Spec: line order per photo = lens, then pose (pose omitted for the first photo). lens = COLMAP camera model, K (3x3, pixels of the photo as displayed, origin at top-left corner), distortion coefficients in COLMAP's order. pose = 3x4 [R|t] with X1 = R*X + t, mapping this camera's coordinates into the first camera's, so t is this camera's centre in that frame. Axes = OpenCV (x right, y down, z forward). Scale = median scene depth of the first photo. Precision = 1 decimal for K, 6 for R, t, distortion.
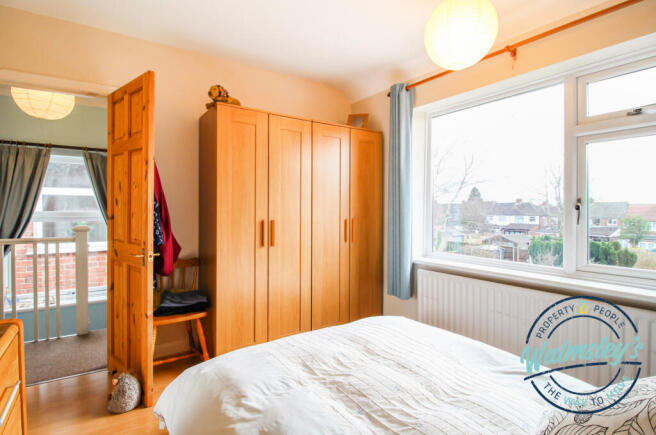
lens RADIAL K [[322.7, 0, 328.0], [0, 322.7, 217.5], [0, 0, 1]] dist [-0.003206, -0.000628]
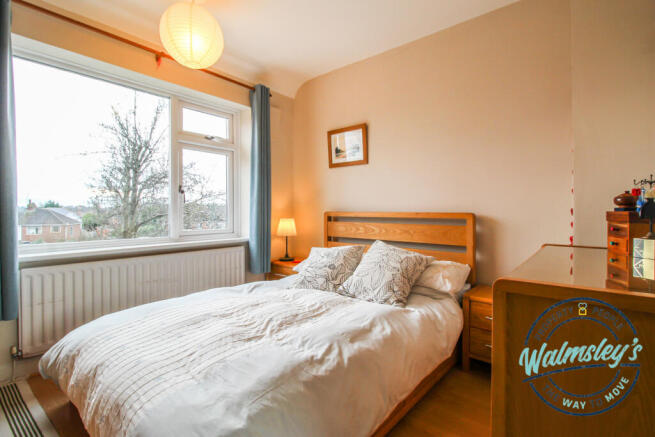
lens RADIAL K [[323.1, 0, 327.2], [0, 323.1, 217.8], [0, 0, 1]] dist [-0.000455, -0.000068]
pose [[-0.280664, -0.014687, 0.959694, -1.038611], [0.025201, 0.999425, 0.022665, 0.090820], [-0.959475, 0.030546, -0.280133, 1.042283]]
